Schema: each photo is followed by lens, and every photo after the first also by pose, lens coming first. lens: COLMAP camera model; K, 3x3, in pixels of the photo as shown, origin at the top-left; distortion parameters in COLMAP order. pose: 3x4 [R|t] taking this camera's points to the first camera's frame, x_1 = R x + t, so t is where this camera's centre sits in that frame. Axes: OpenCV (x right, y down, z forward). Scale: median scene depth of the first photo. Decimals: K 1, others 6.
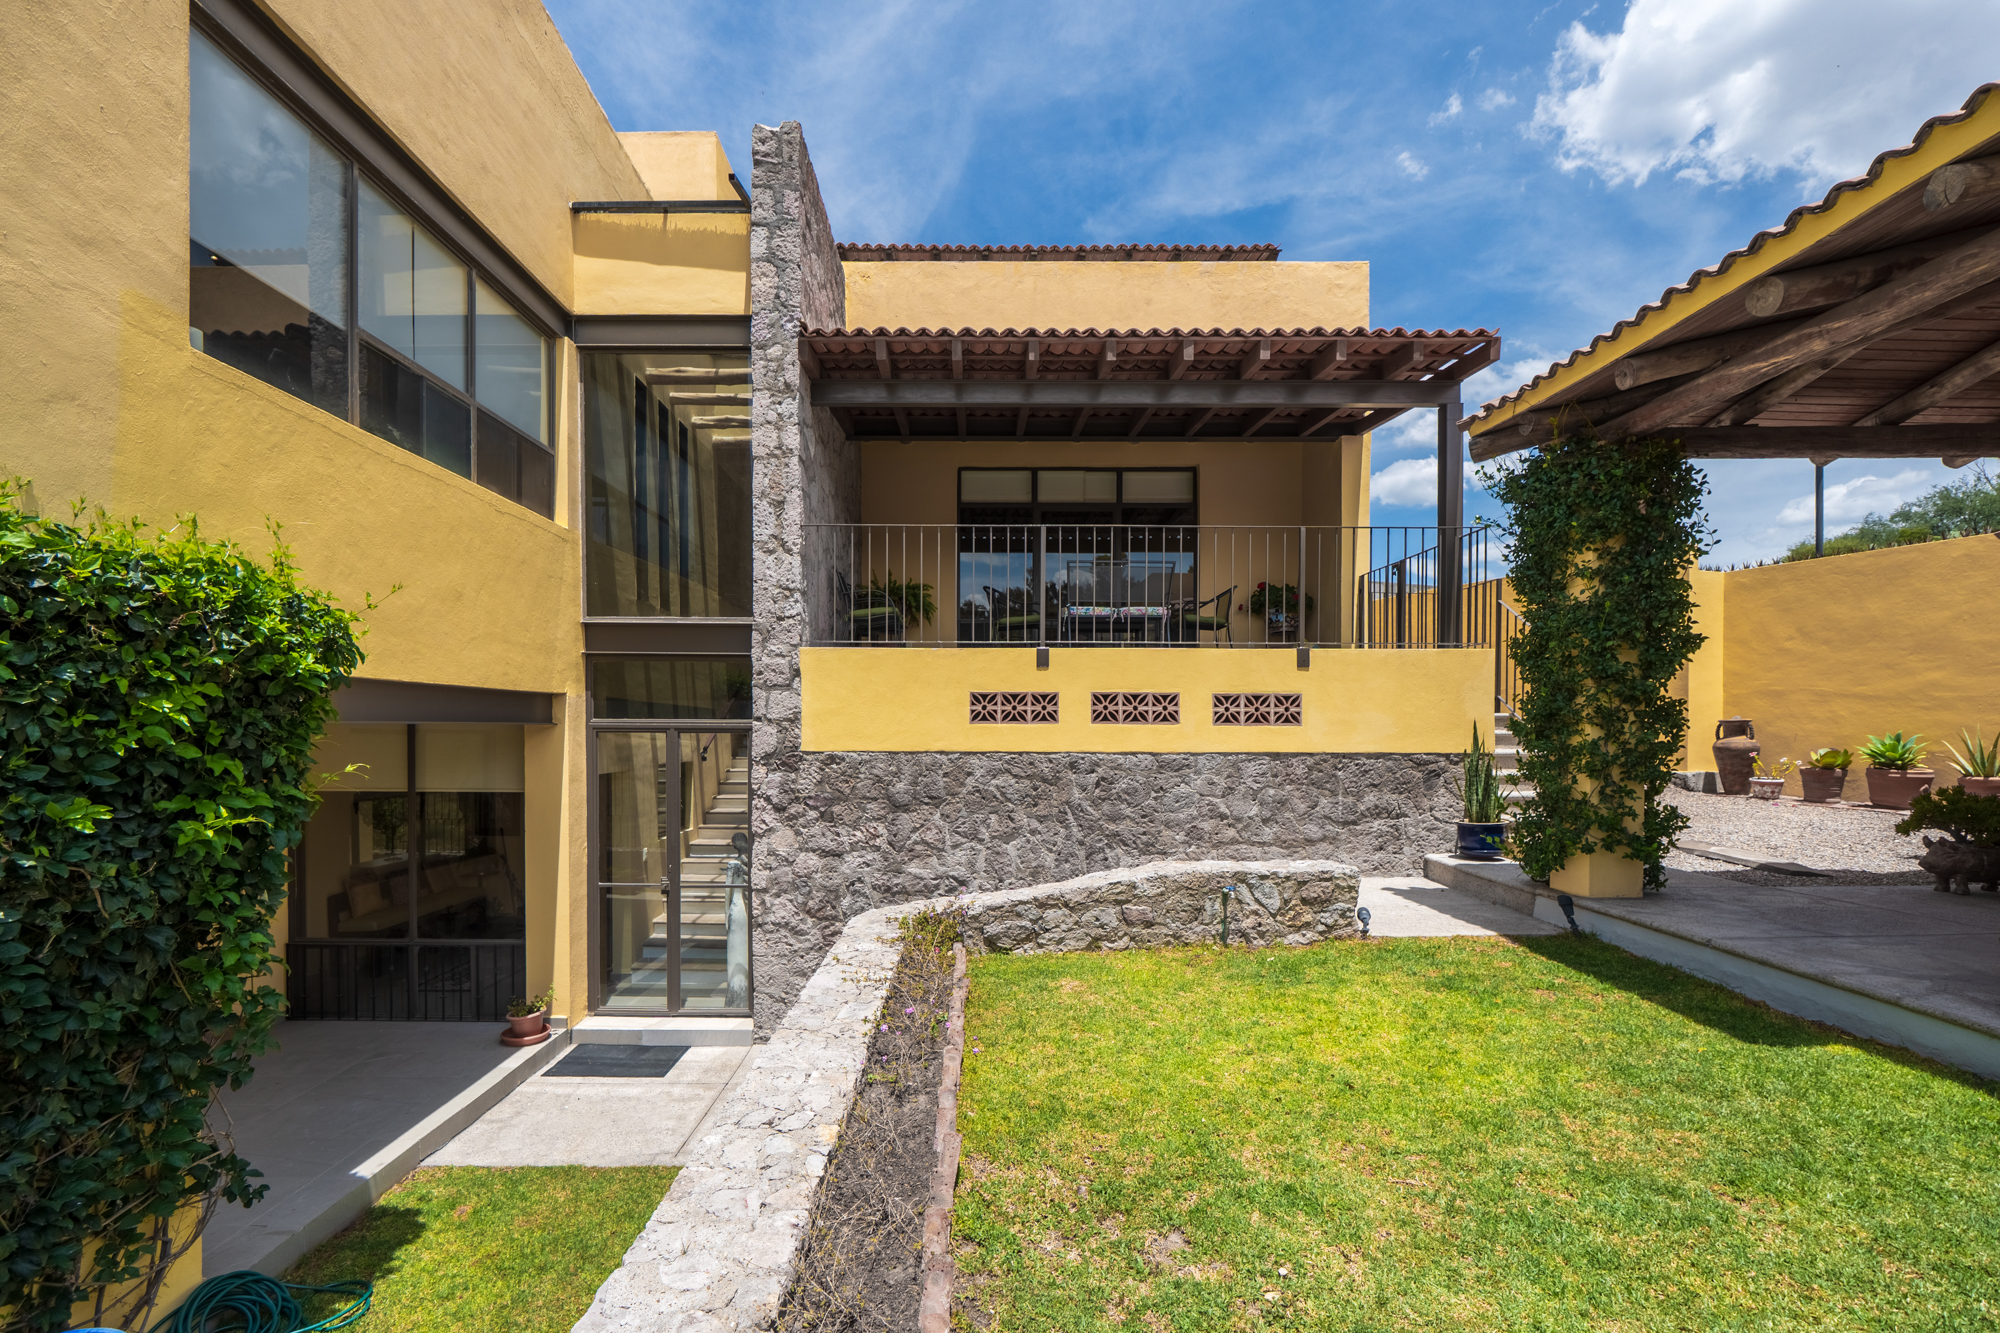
lens RADIAL K [[865.9, 0, 977.3], [0, 865.9, 725.8], [0, 0, 1]] dist [-0.006203, -0.000173]
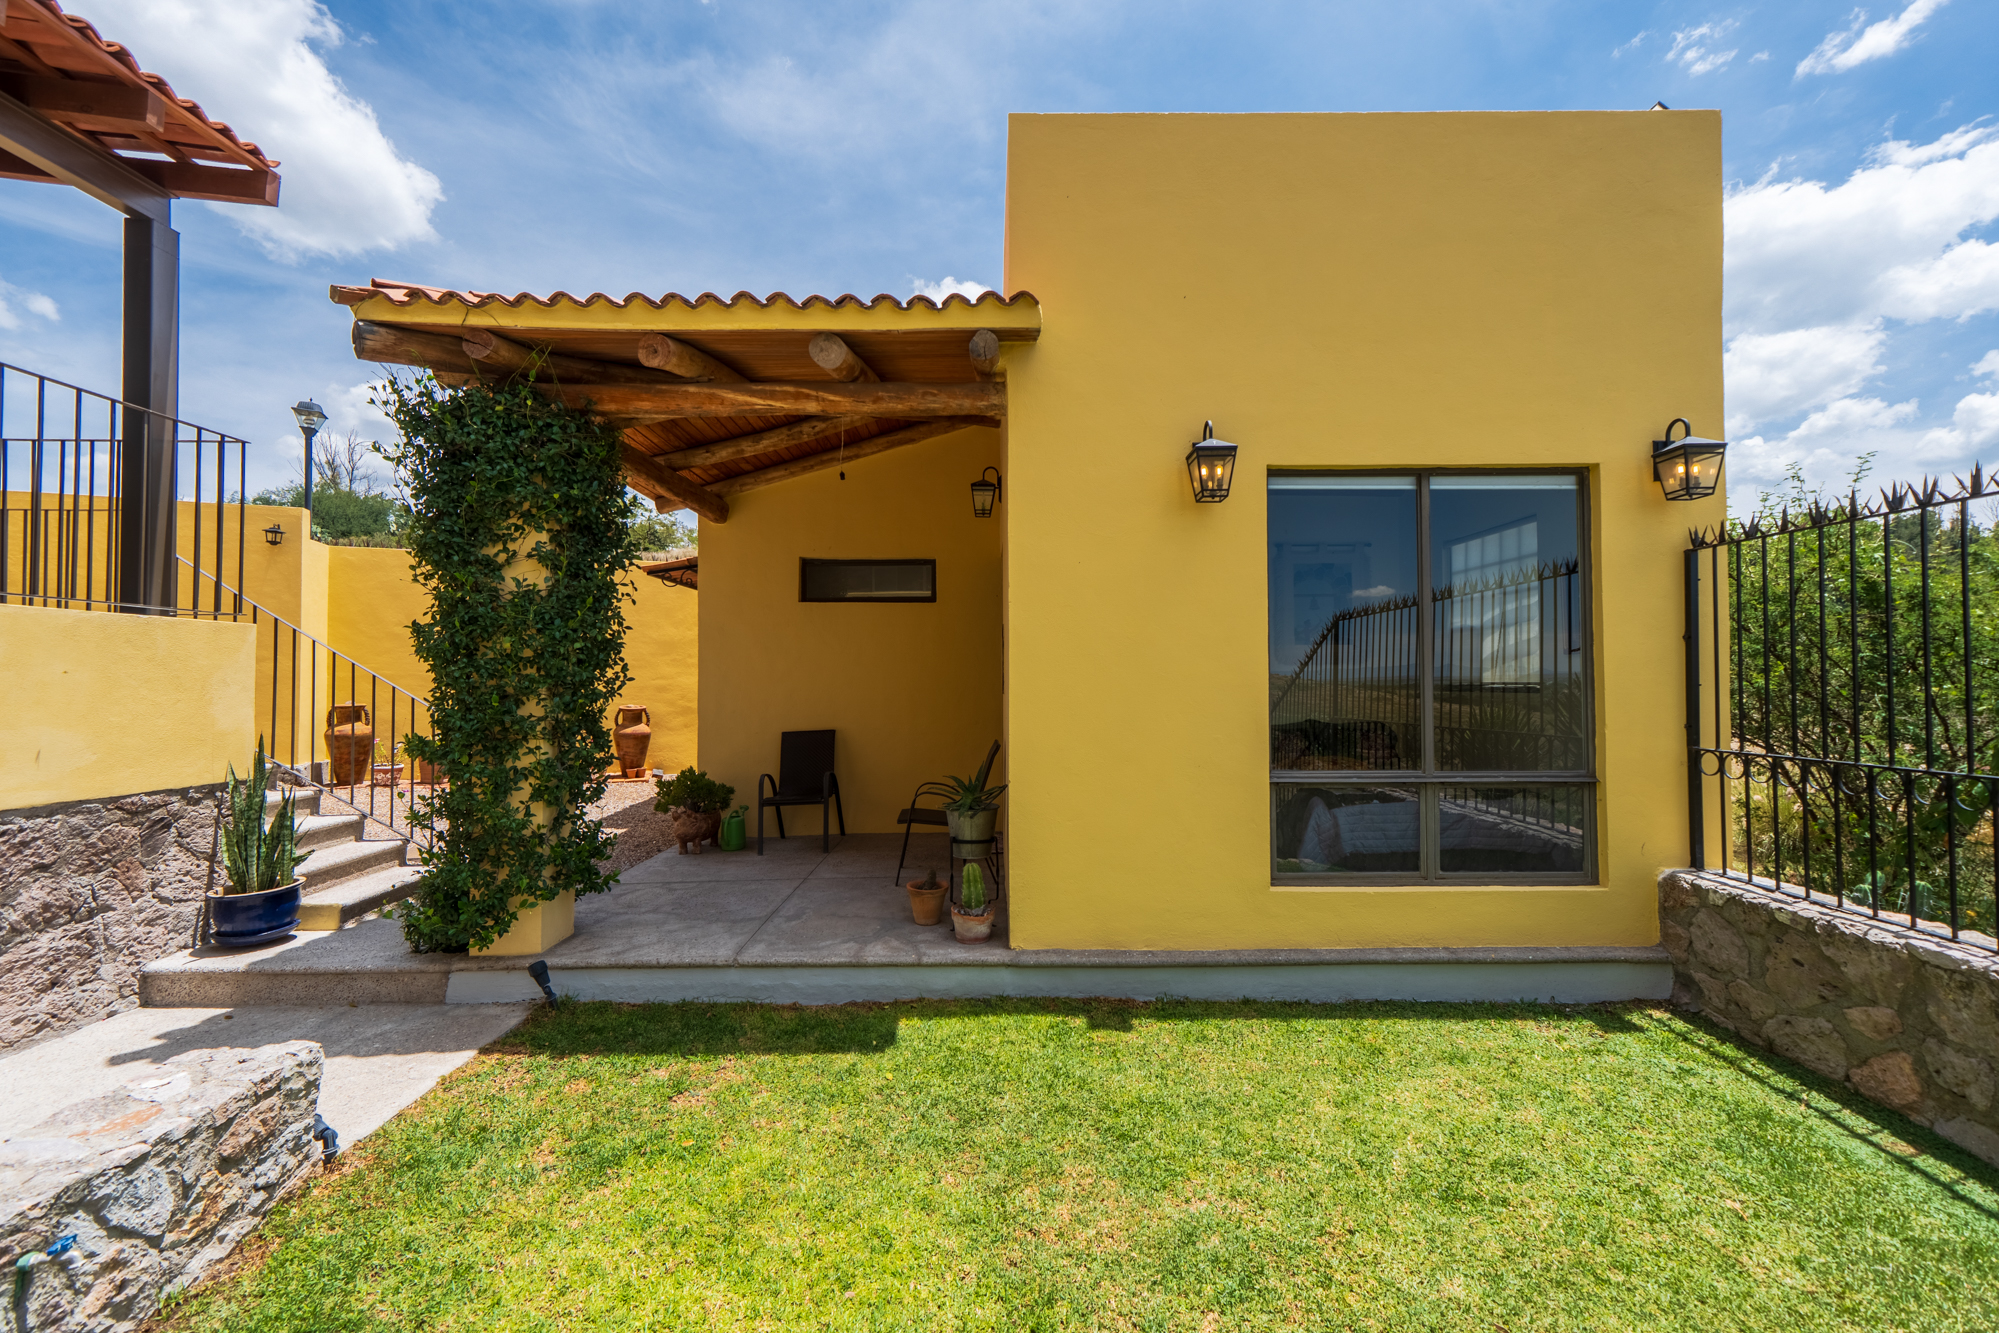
lens RADIAL K [[821.5, 0, 1005.2], [0, 821.5, 662.4], [0, 0, 1]] dist [0.012304, 0.000154]
pose [[-0.027773, 0.023758, 0.999332, -0.067038], [0.003081, 0.999715, -0.023682, -0.041503], [-0.999610, 0.002421, -0.027839, 0.427853]]
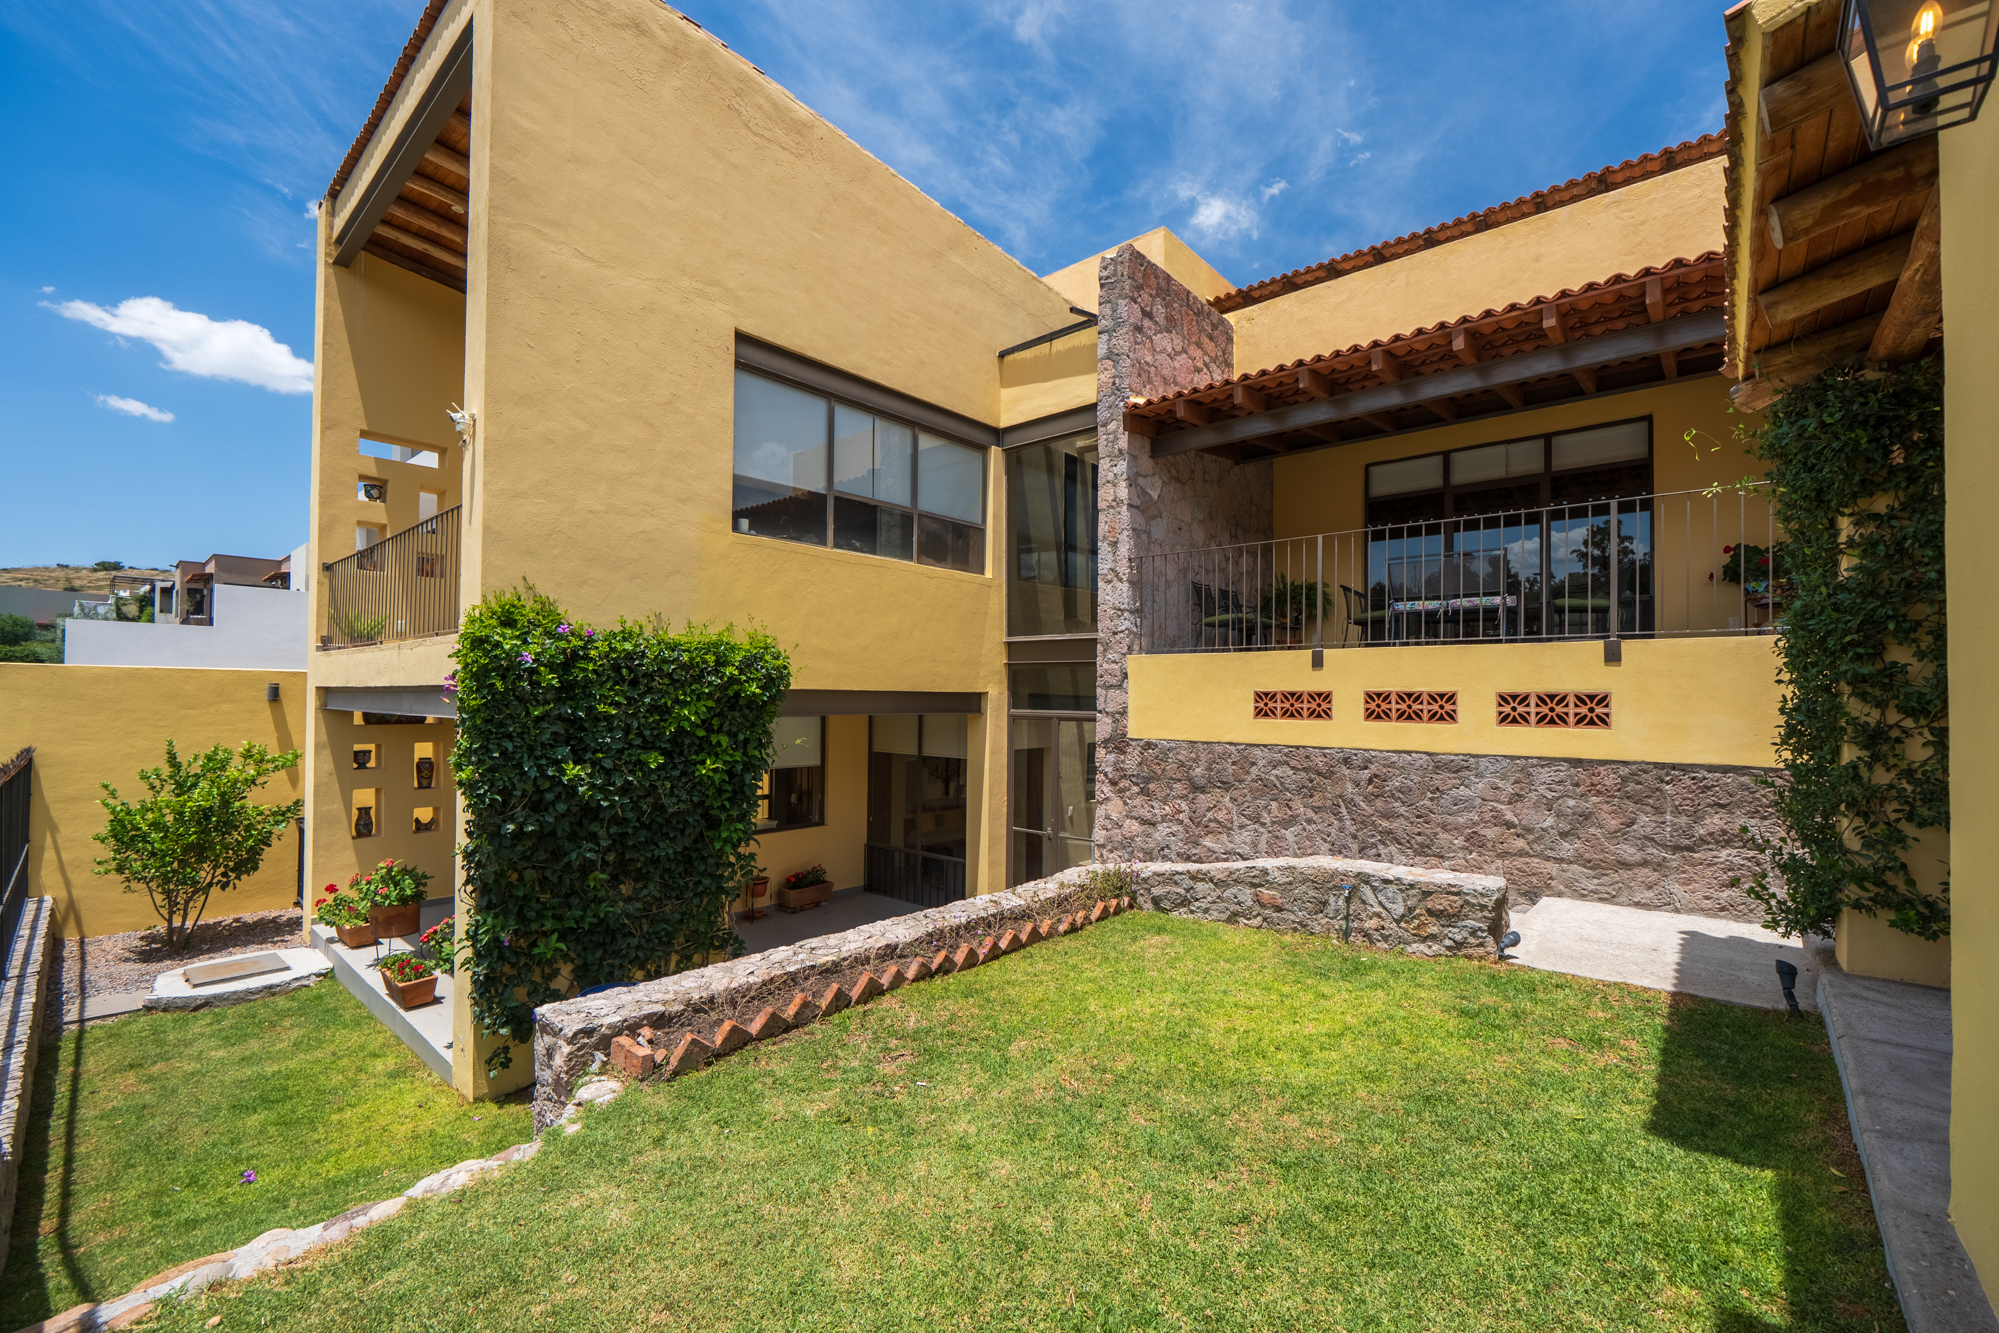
lens RADIAL K [[834.8, 0, 1012.0], [0, 834.8, 672.5], [0, 0, 1]] dist [-0.006936, 0.000105]
pose [[0.754475, -0.015631, -0.656143, 0.468977], [-0.006150, 0.999504, -0.030883, -0.027302], [0.656300, 0.027336, 0.754004, -0.025522]]
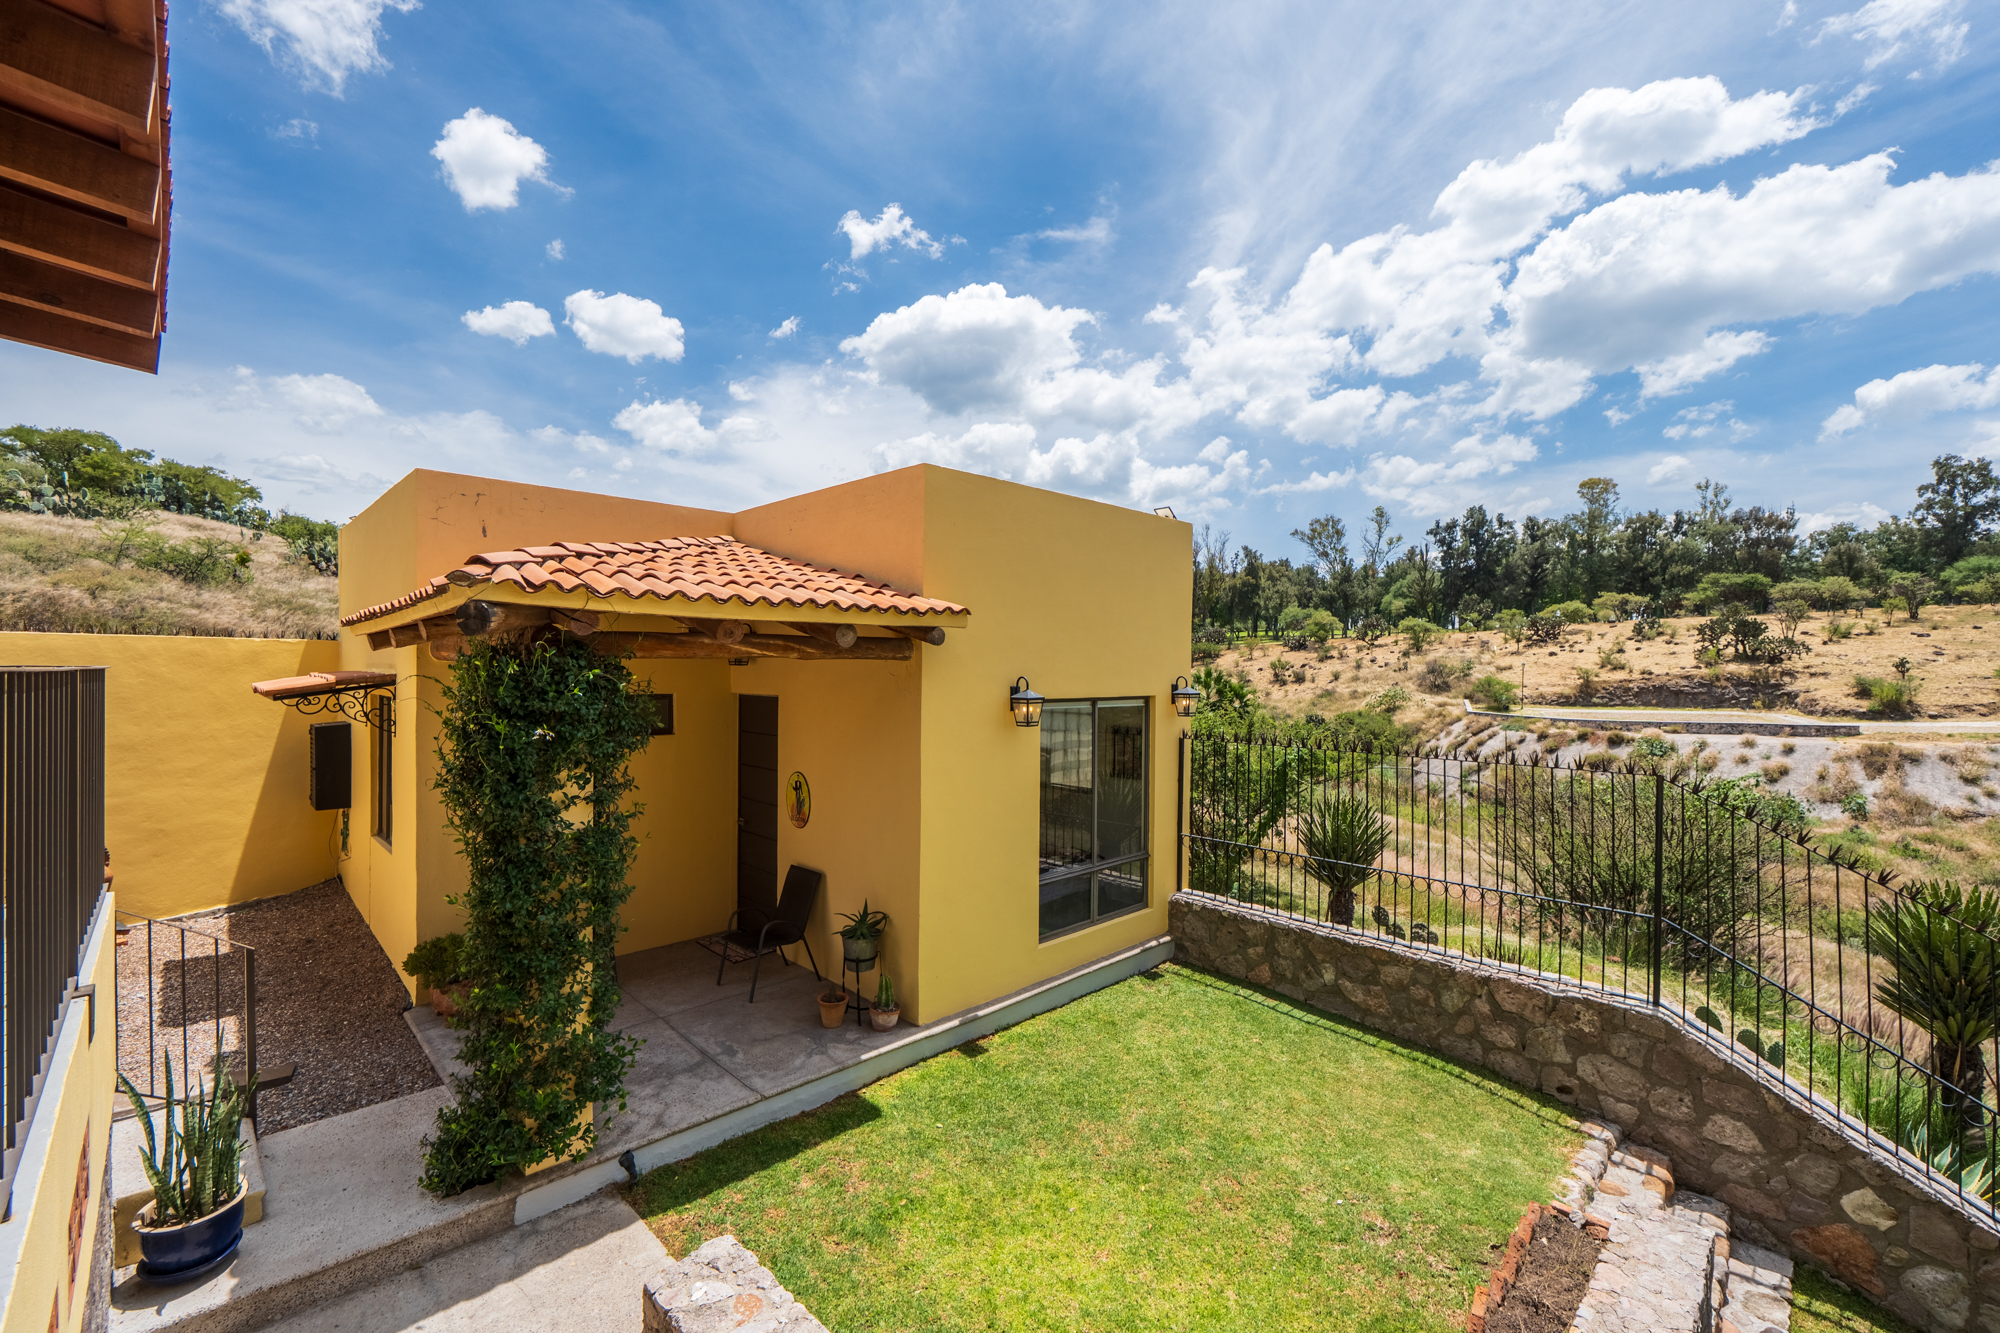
lens RADIAL K [[835.2, 0, 1012.5], [0, 835.2, 672.5], [0, 0, 1]] dist [-0.006936, 0.000105]
pose [[-0.718376, -0.012388, 0.695544, -0.165443], [-0.011101, 0.999918, 0.006344, -0.236556], [-0.695566, -0.003163, -0.718455, 0.980970]]
